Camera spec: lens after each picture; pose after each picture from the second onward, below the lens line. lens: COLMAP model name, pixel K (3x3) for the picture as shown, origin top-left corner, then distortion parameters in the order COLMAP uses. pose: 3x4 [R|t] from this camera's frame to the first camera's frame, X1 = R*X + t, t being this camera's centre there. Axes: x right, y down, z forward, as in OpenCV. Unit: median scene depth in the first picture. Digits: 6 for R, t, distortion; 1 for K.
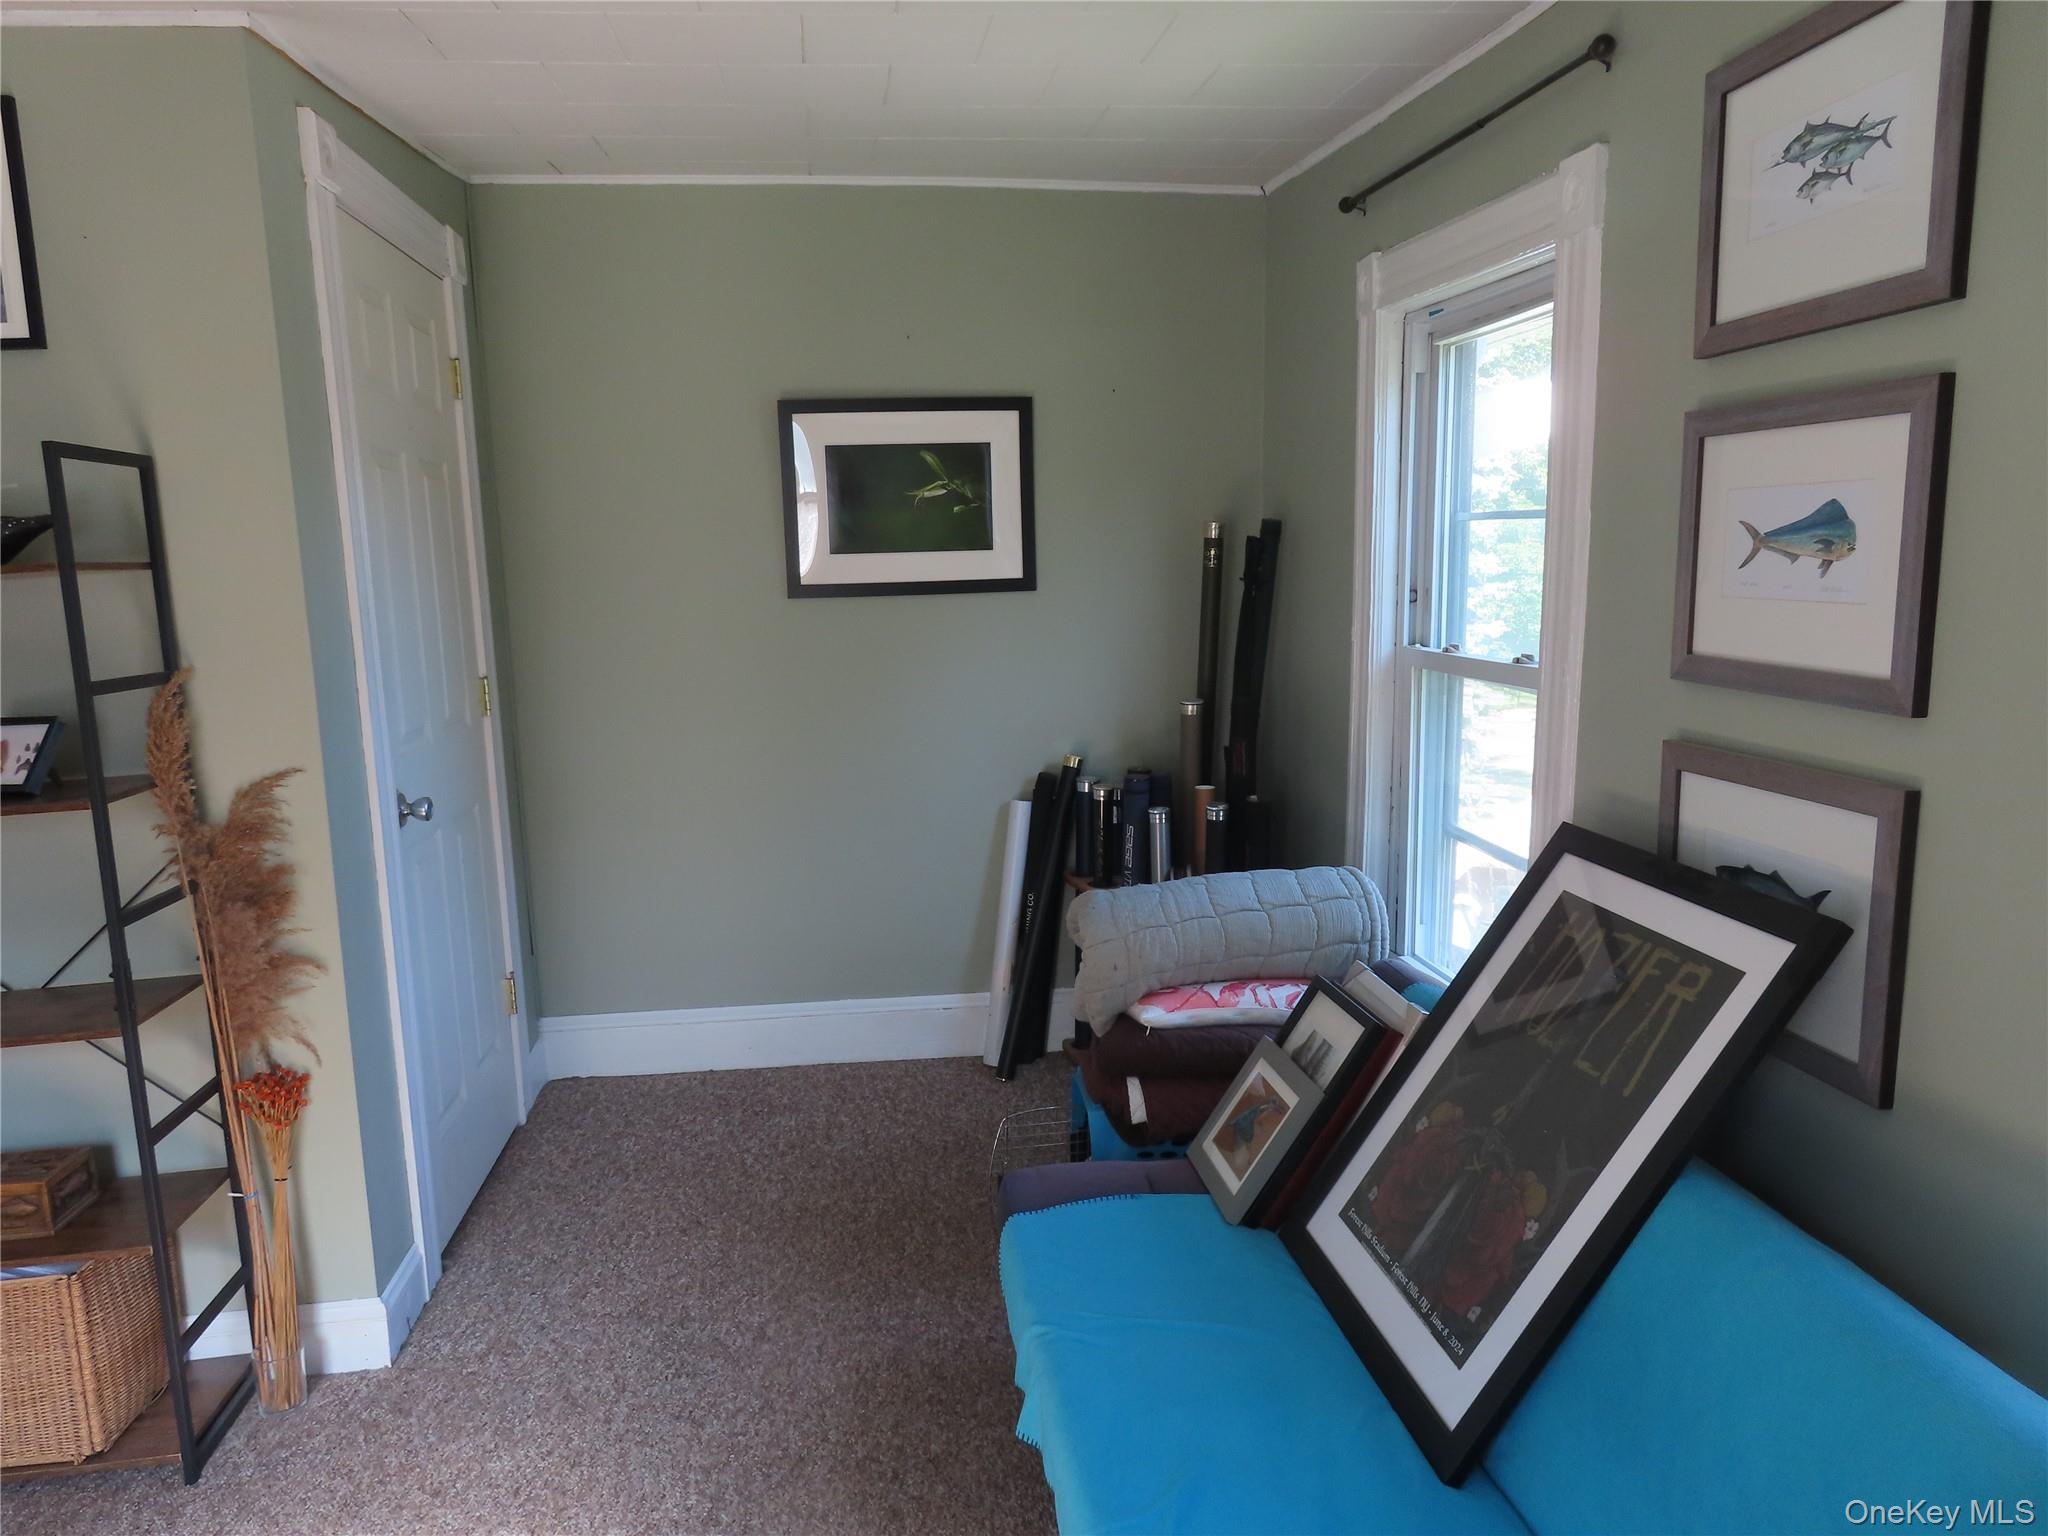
lens RADIAL K [[1457.1, 0, 1018.3], [0, 1457.1, 768.9], [0, 0, 1]] dist [-0.008281, 0.003984]
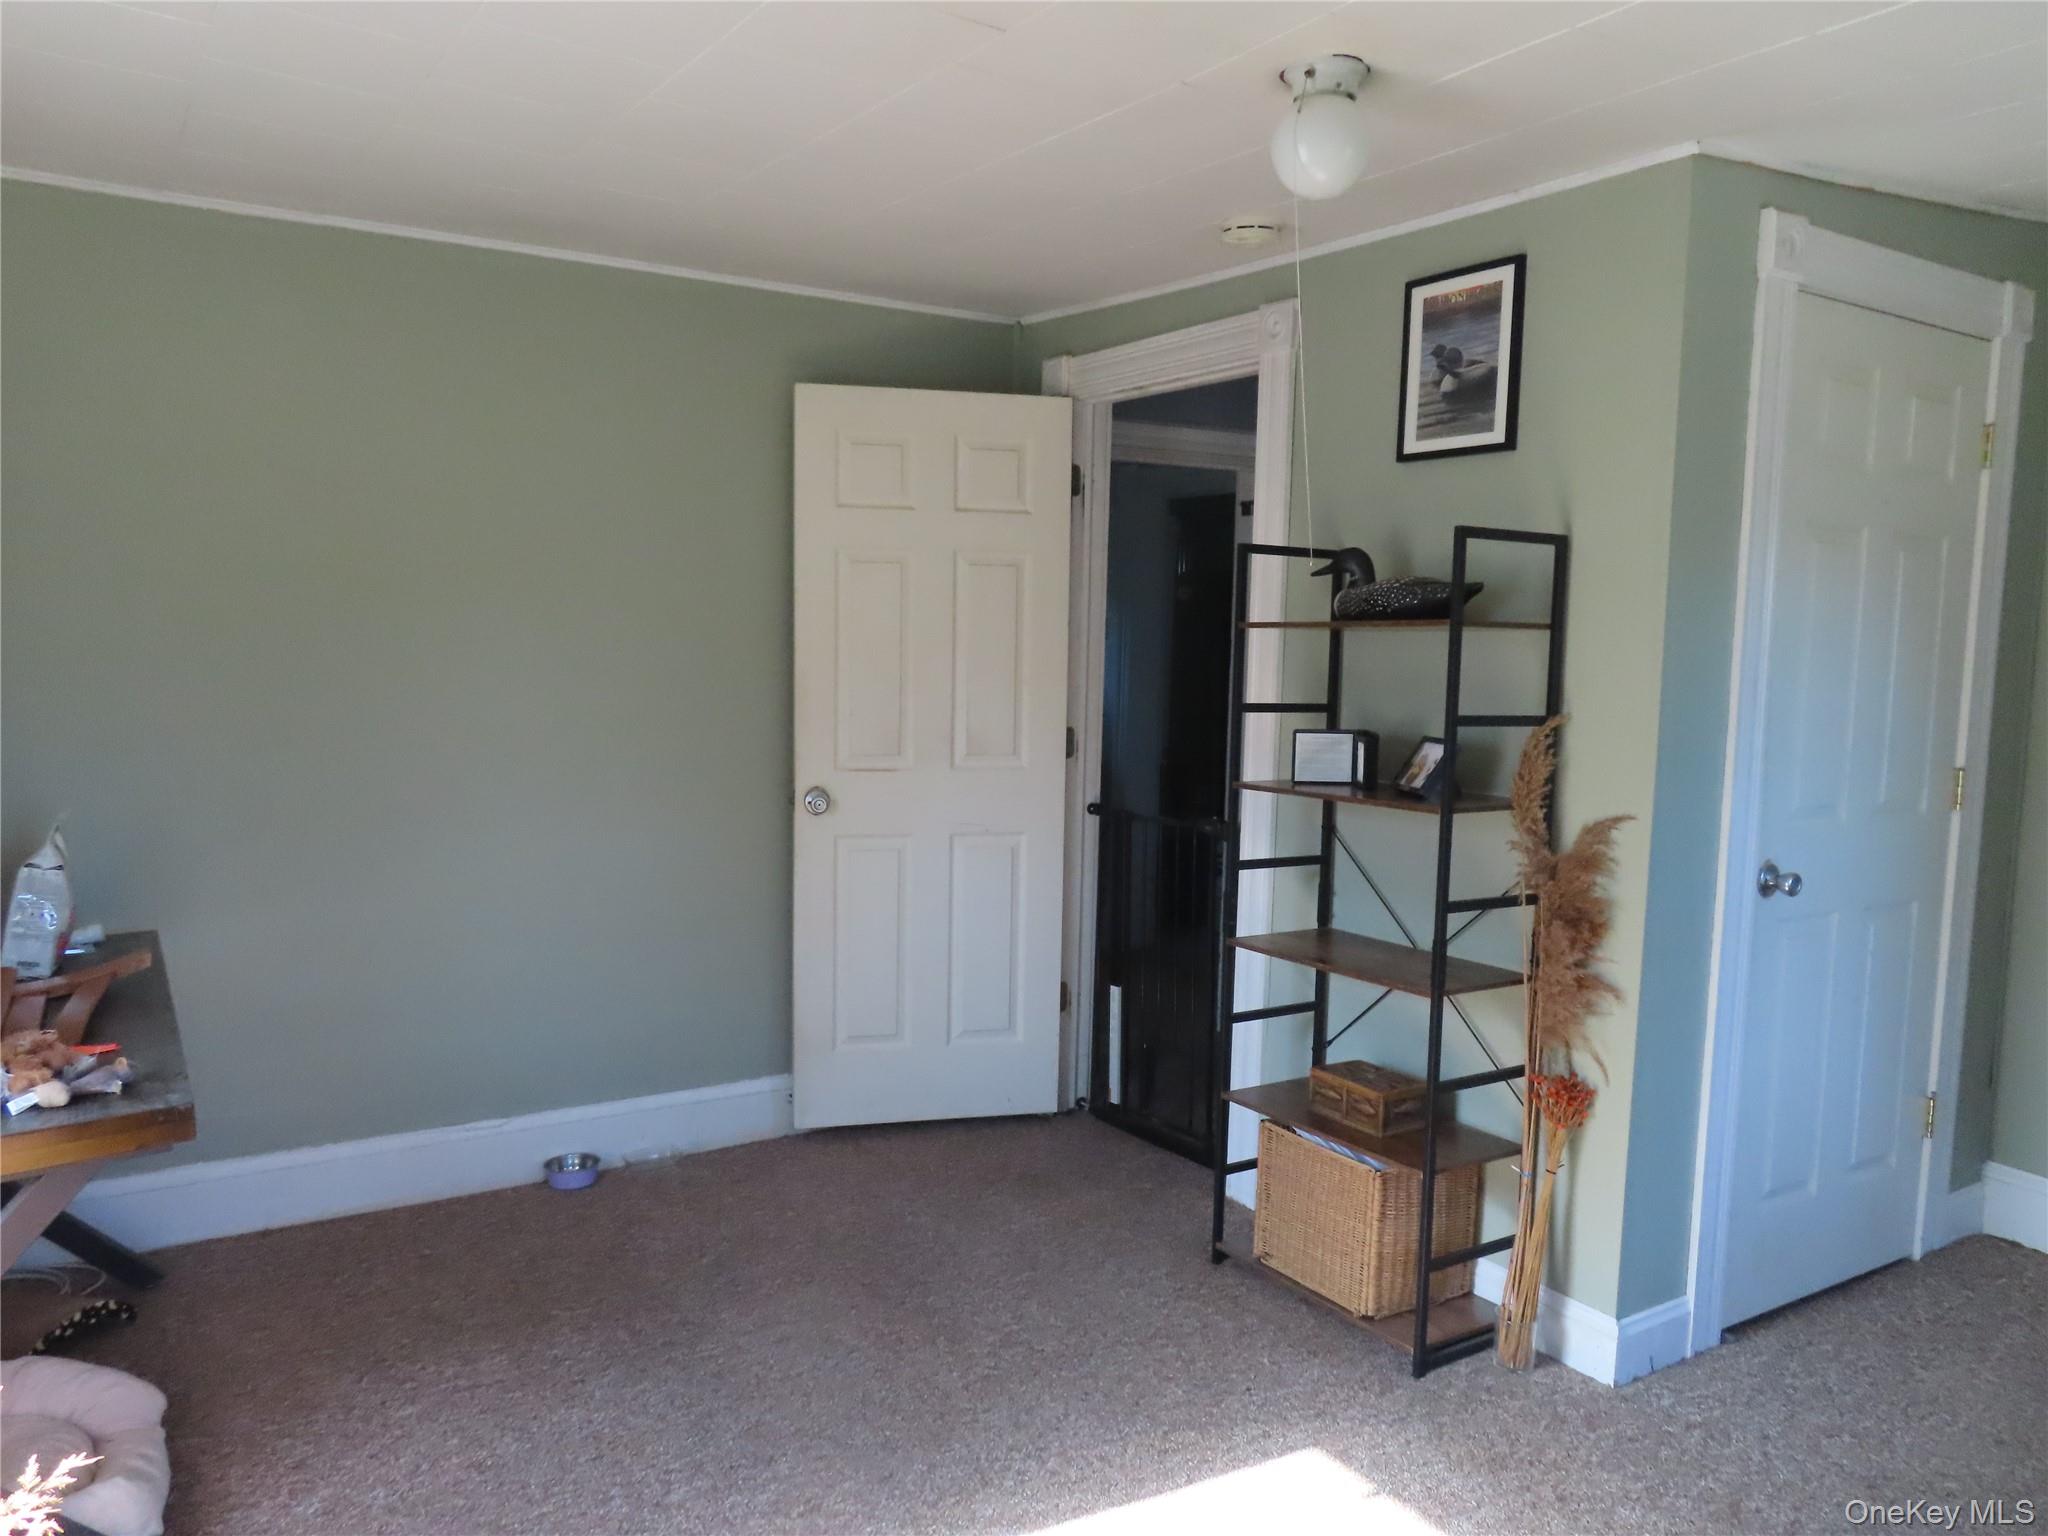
lens RADIAL K [[1457.1, 0, 1014.2], [0, 1457.1, 771.2], [0, 0, 1]] dist [-0.008281, 0.003984]
pose [[0.422405, 0.132278, -0.896703, 0.289850], [-0.173977, 0.982732, 0.063014, -0.021397], [0.889554, 0.129388, 0.438124, 0.097964]]
